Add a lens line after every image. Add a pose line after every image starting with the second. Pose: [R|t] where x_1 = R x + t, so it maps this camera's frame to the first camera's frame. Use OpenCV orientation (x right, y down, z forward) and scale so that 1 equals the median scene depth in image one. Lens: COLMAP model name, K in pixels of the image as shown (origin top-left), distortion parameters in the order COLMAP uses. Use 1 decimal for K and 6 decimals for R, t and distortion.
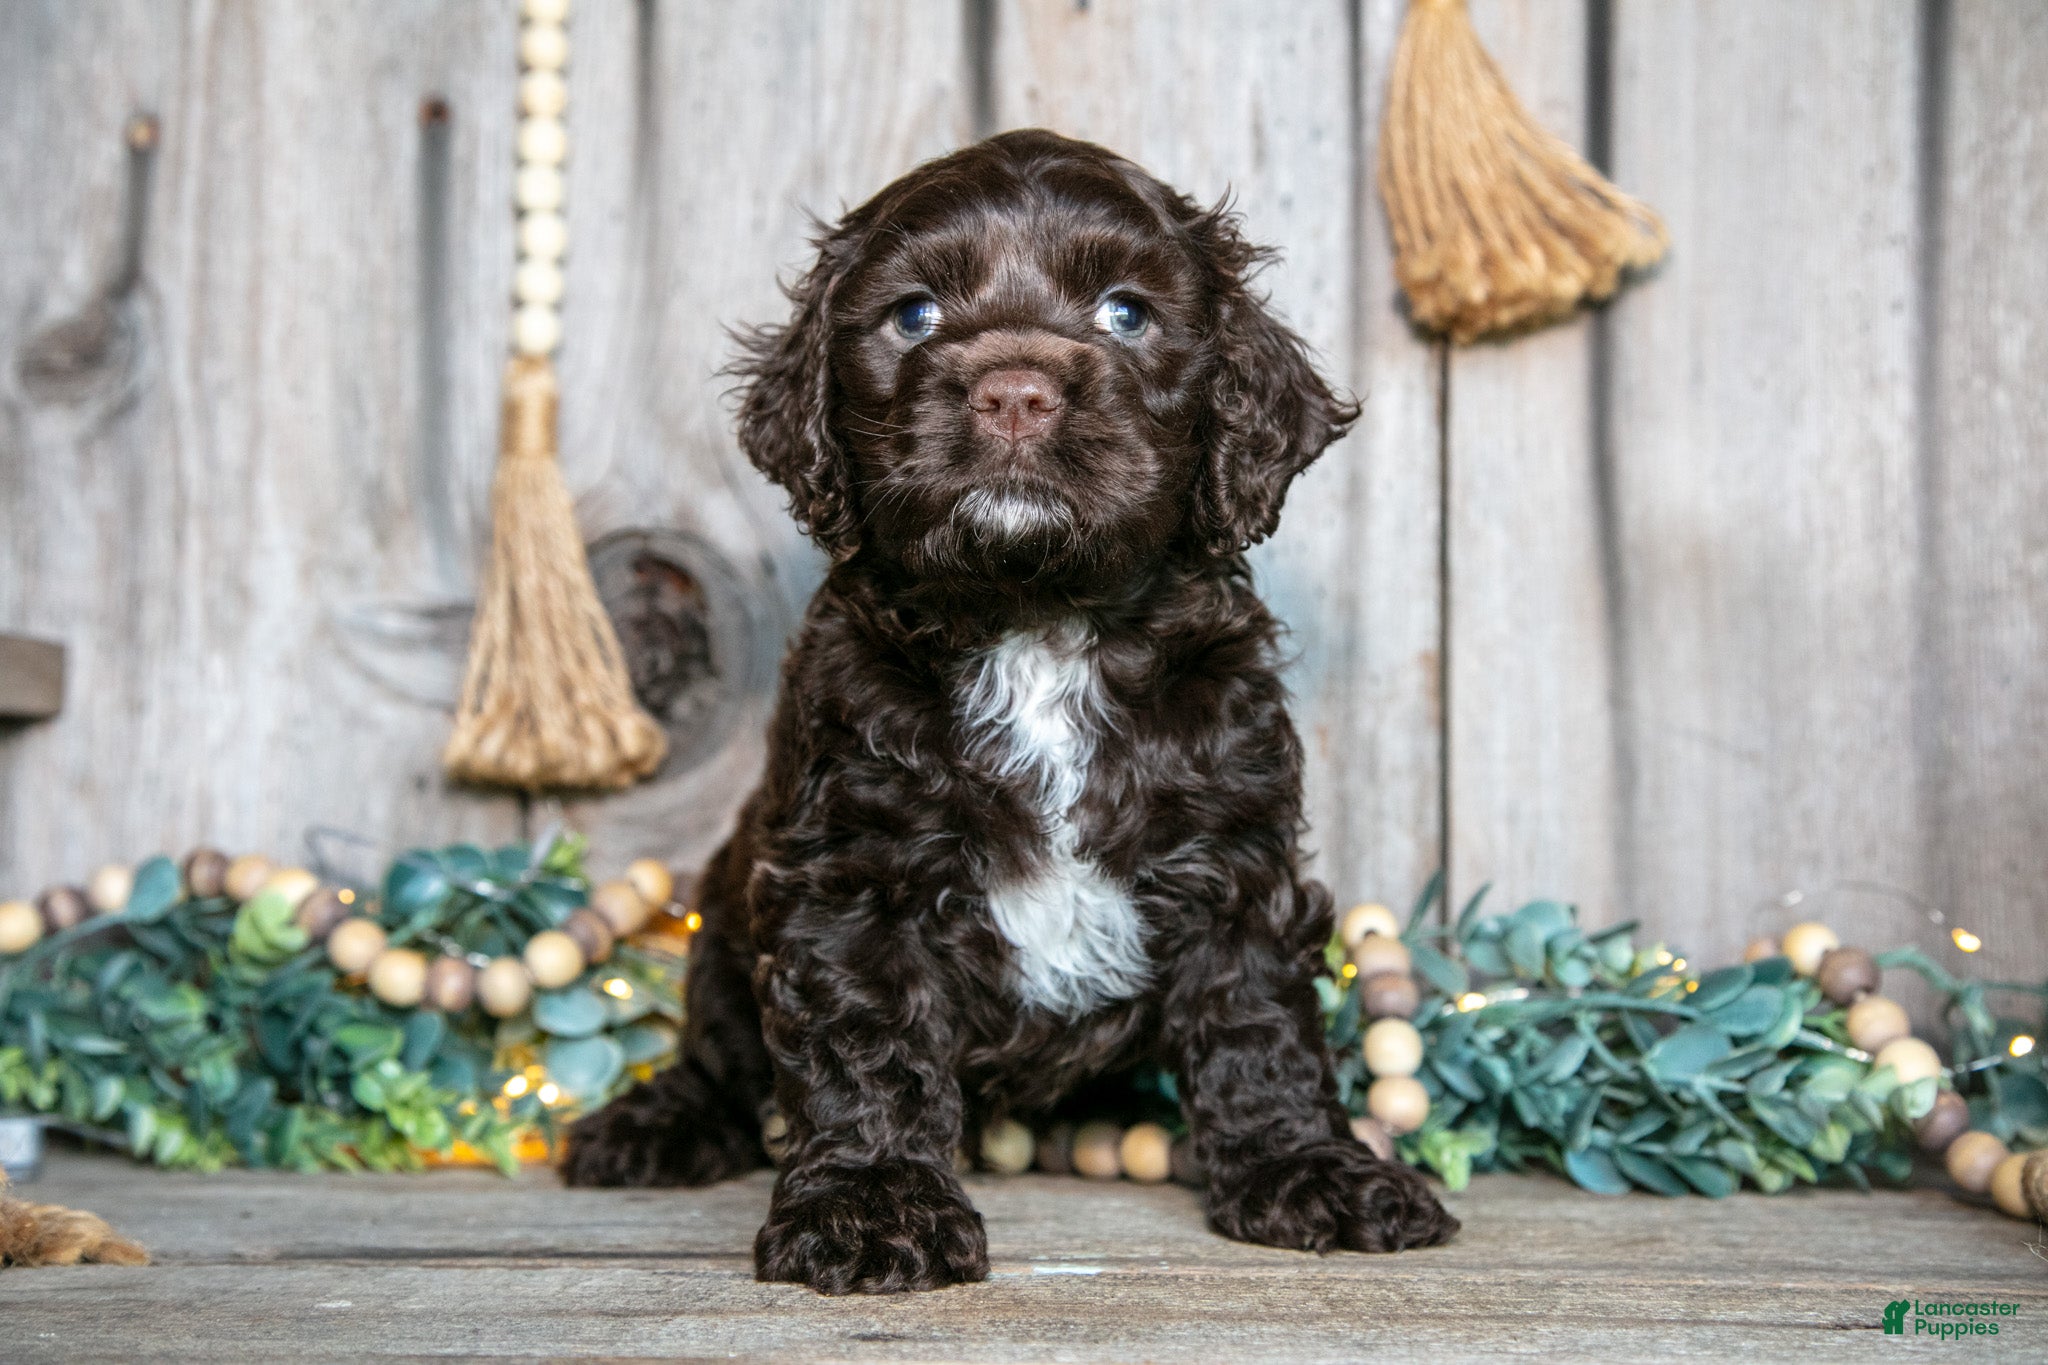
lens RADIAL K [[2983.0, 0, 1021.0], [0, 2983.0, 703.9], [0, 0, 1]] dist [0.113412, 0.000000]
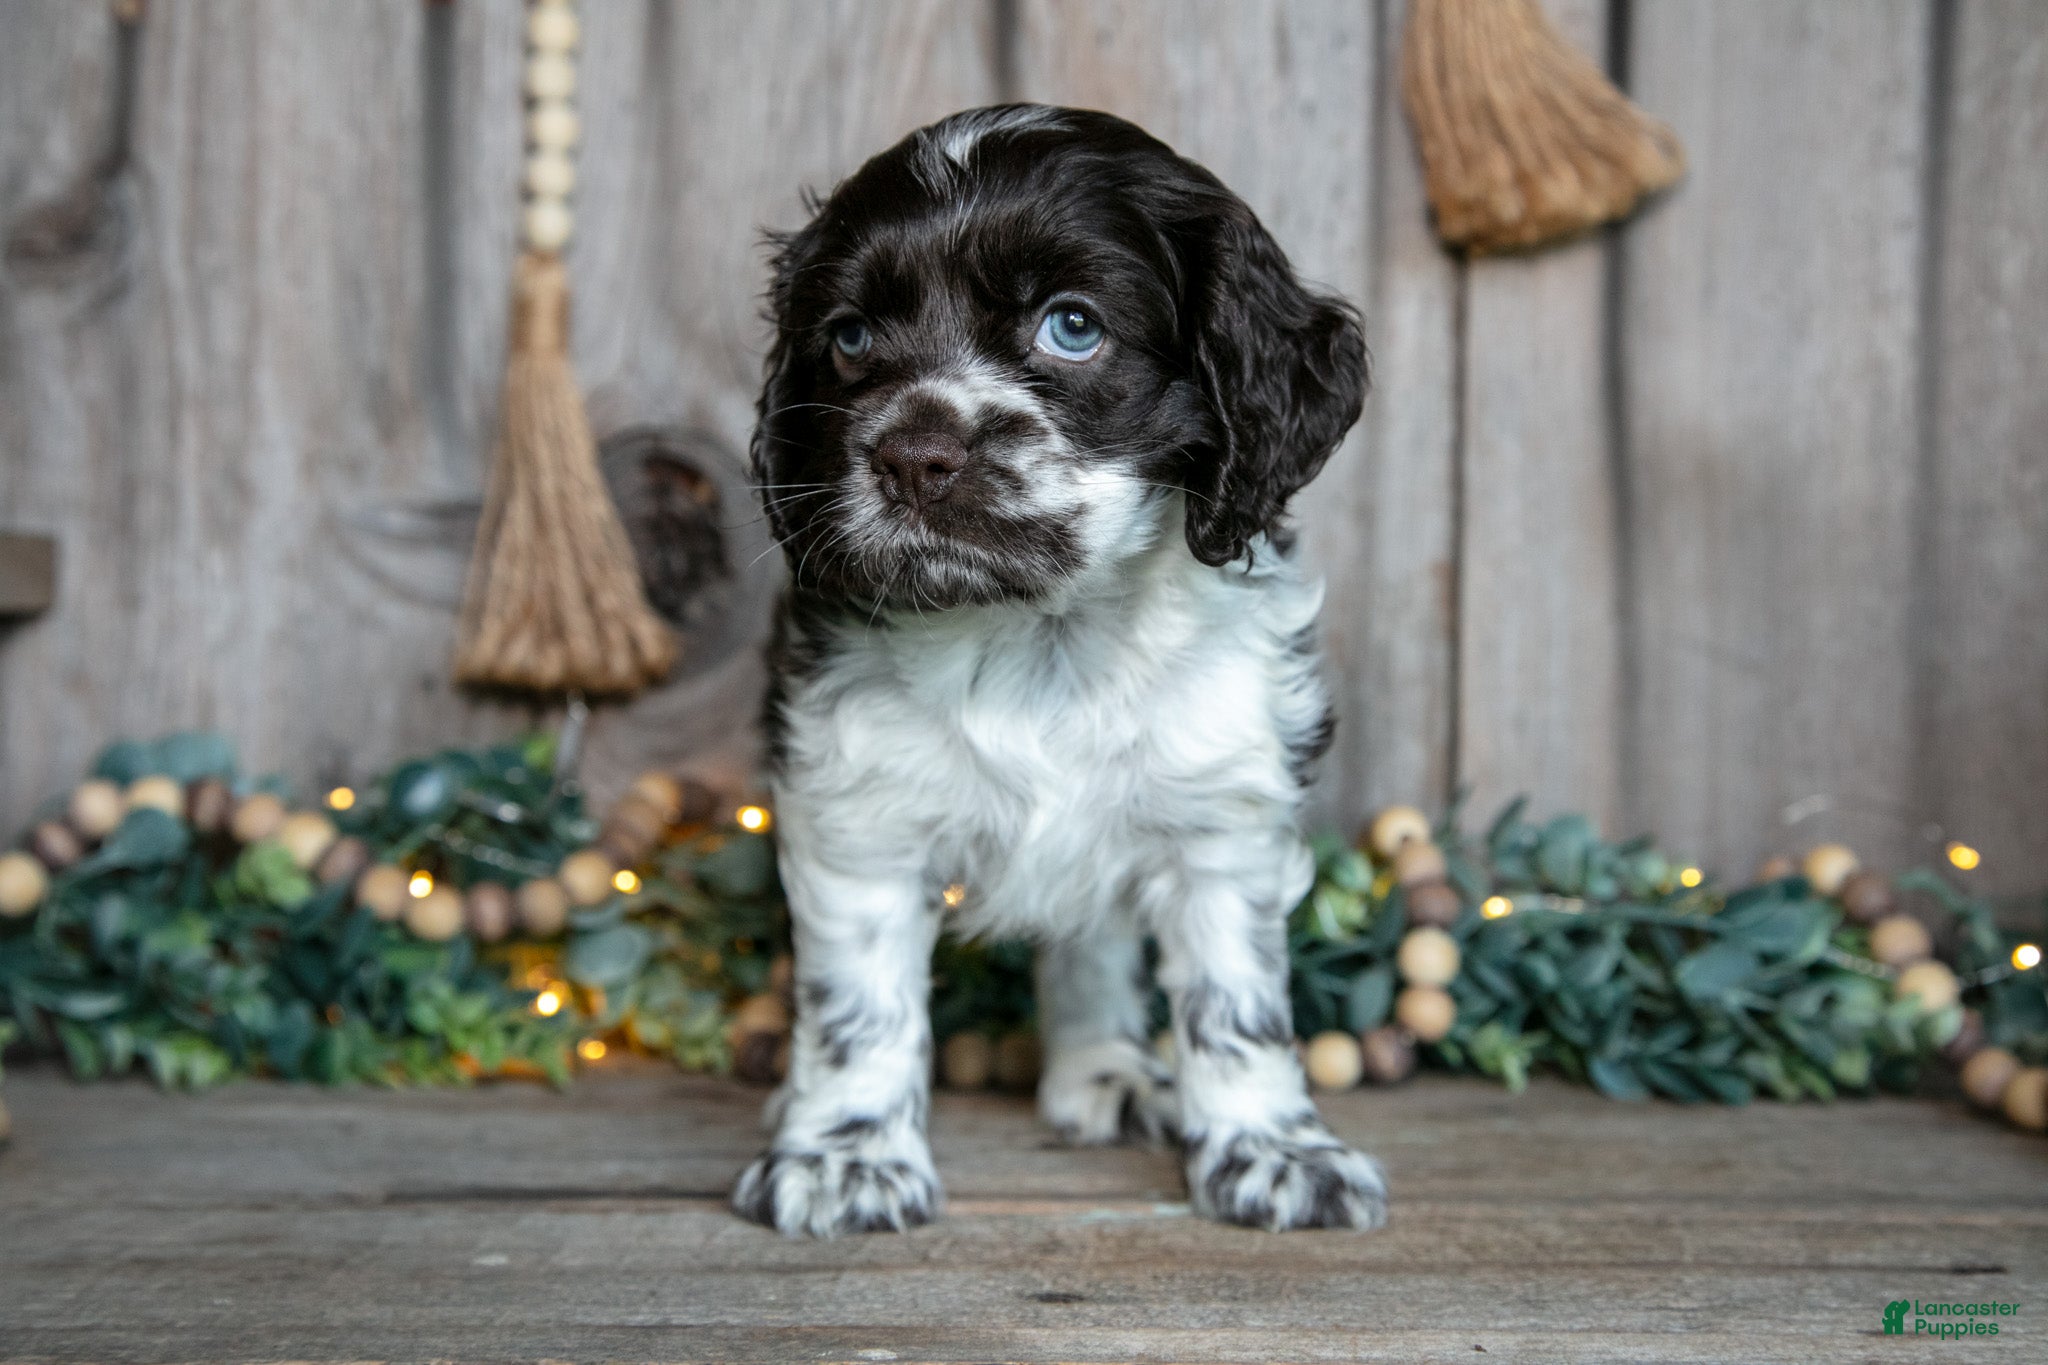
lens RADIAL K [[2983.0, 0, 1020.6], [0, 2983.0, 691.7], [0, 0, 1]] dist [0.113412, 0.000000]
pose [[0.996031, 0.004235, 0.088909, -0.097004], [-0.010148, 0.997758, 0.066157, -0.039384], [-0.088430, -0.066797, 0.993840, 0.001925]]
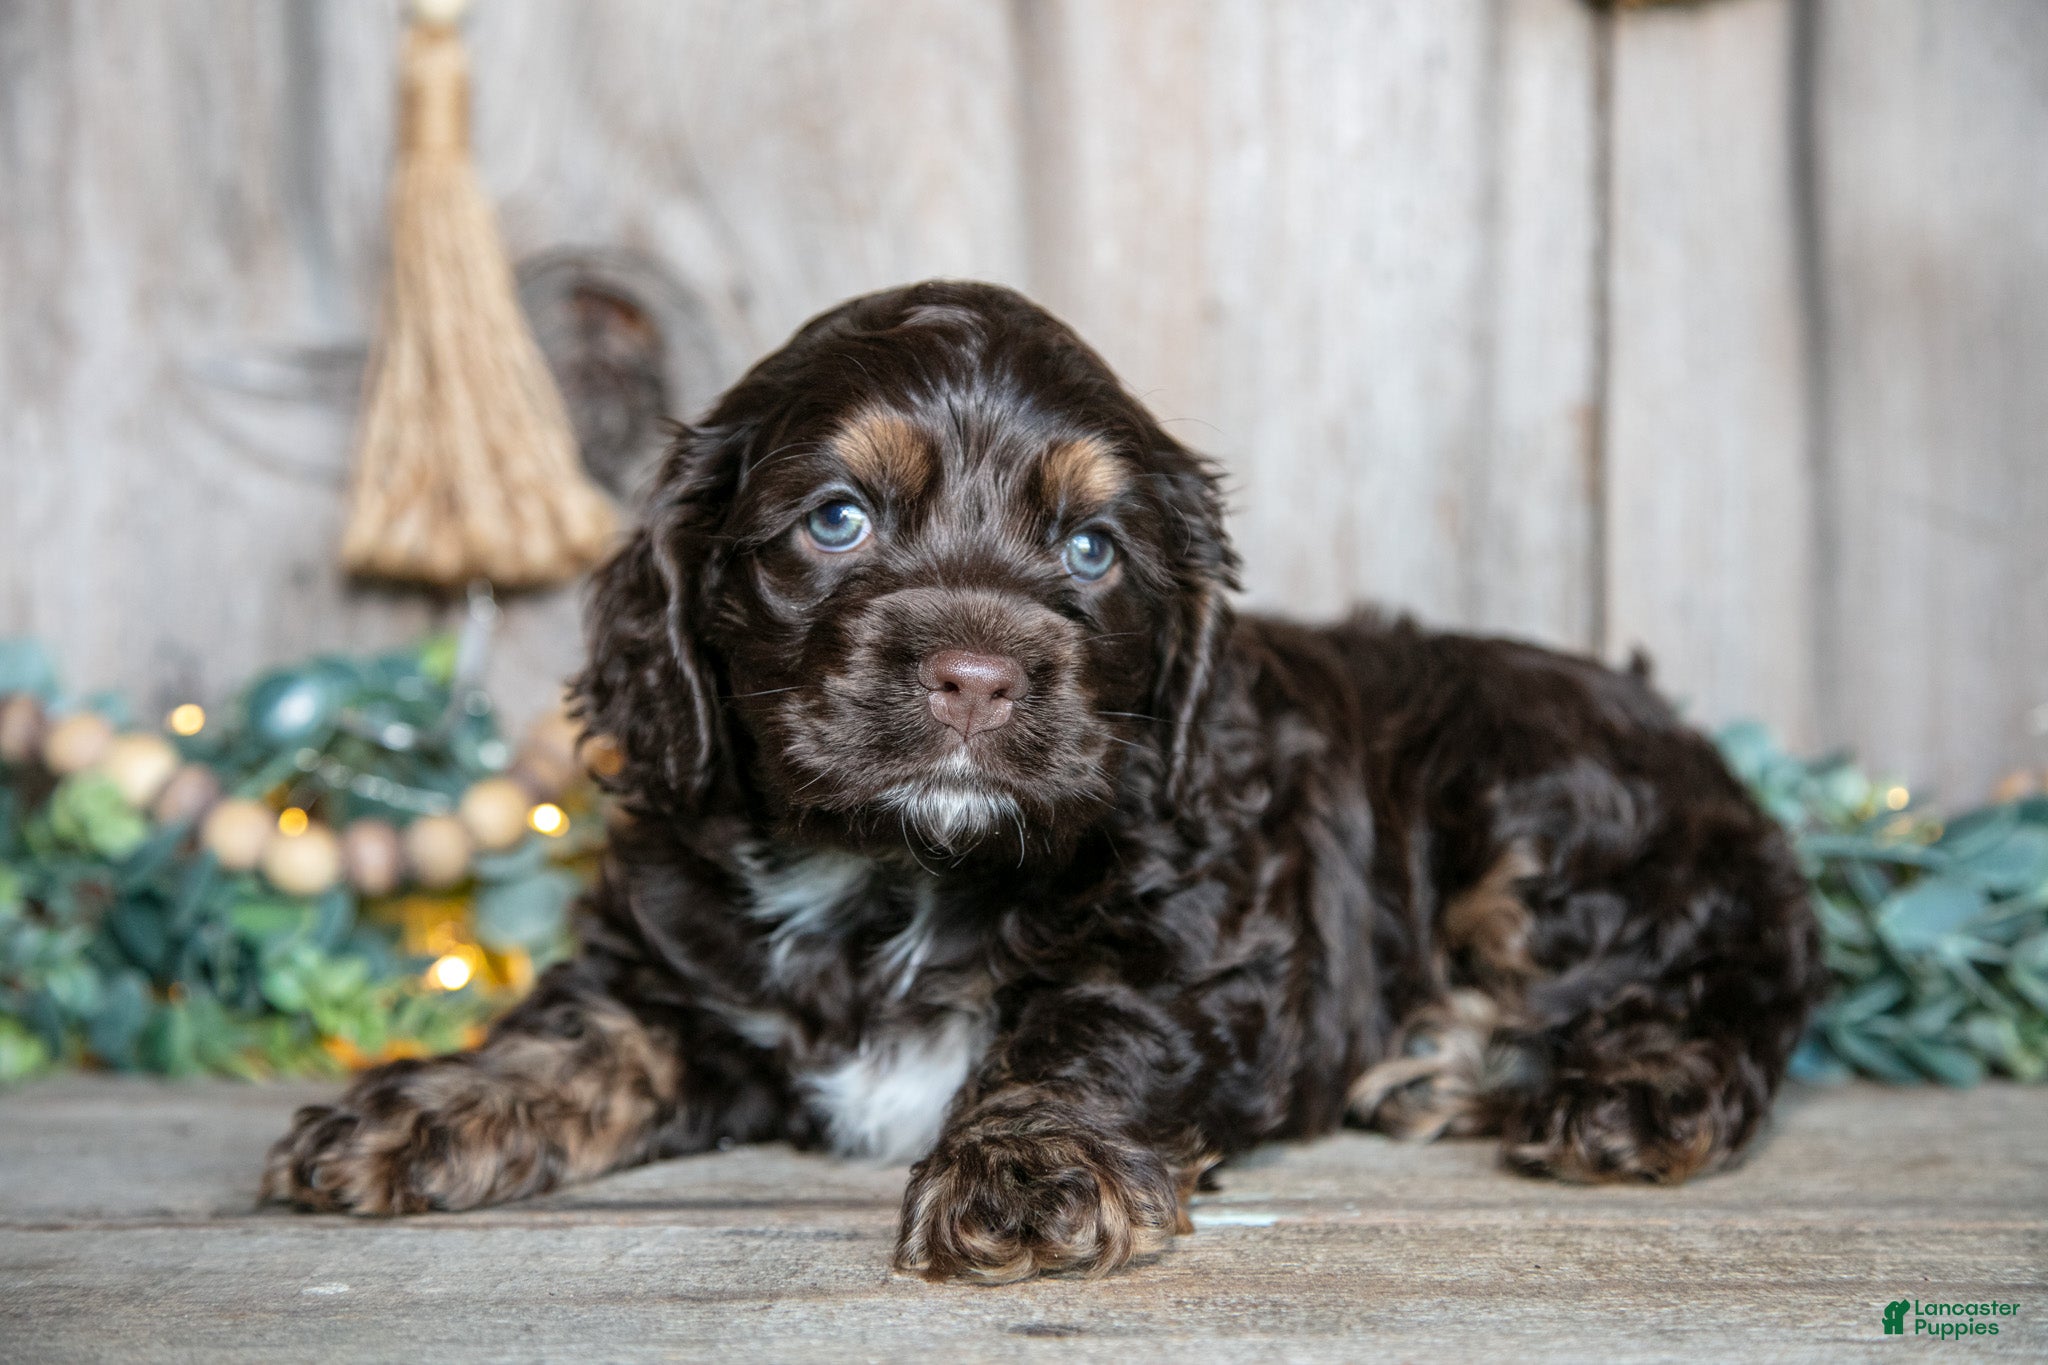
lens RADIAL K [[3609.0, 0, 1012.0], [0, 3609.0, 694.6], [0, 0, 1]] dist [0.181719, 0.000000]
pose [[0.998488, -0.009977, 0.054061, -0.068527], [0.005353, 0.996366, 0.085011, -0.023268], [-0.054713, -0.084593, 0.994912, 0.042060]]
